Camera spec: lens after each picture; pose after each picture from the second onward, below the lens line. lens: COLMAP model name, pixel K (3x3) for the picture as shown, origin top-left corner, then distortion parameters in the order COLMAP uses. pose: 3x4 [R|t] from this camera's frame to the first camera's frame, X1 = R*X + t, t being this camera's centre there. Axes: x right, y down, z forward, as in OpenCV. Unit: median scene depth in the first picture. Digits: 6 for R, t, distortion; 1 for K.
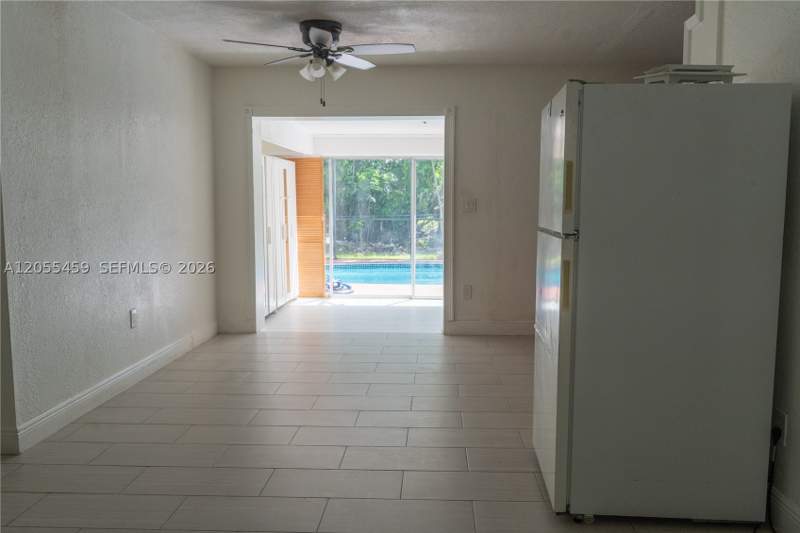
lens RADIAL K [[657.1, 0, 400.1], [0, 657.1, 265.2], [0, 0, 1]] dist [0.030273, -0.009816]
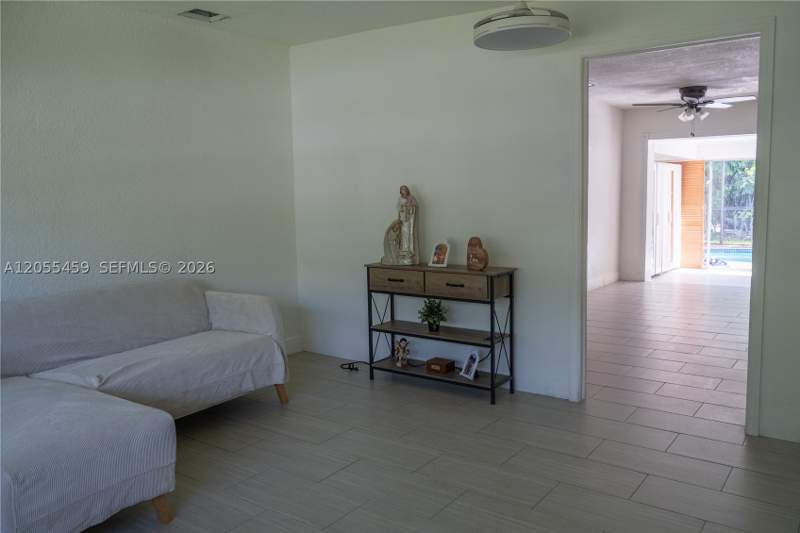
lens RADIAL K [[657.1, 0, 401.1], [0, 657.1, 263.5], [0, 0, 1]] dist [0.030273, -0.009816]
pose [[0.837459, 0.038750, -0.545125, 0.109235], [-0.036246, 0.999225, 0.015345, 0.044963], [0.545297, 0.006908, 0.838214, -0.458362]]
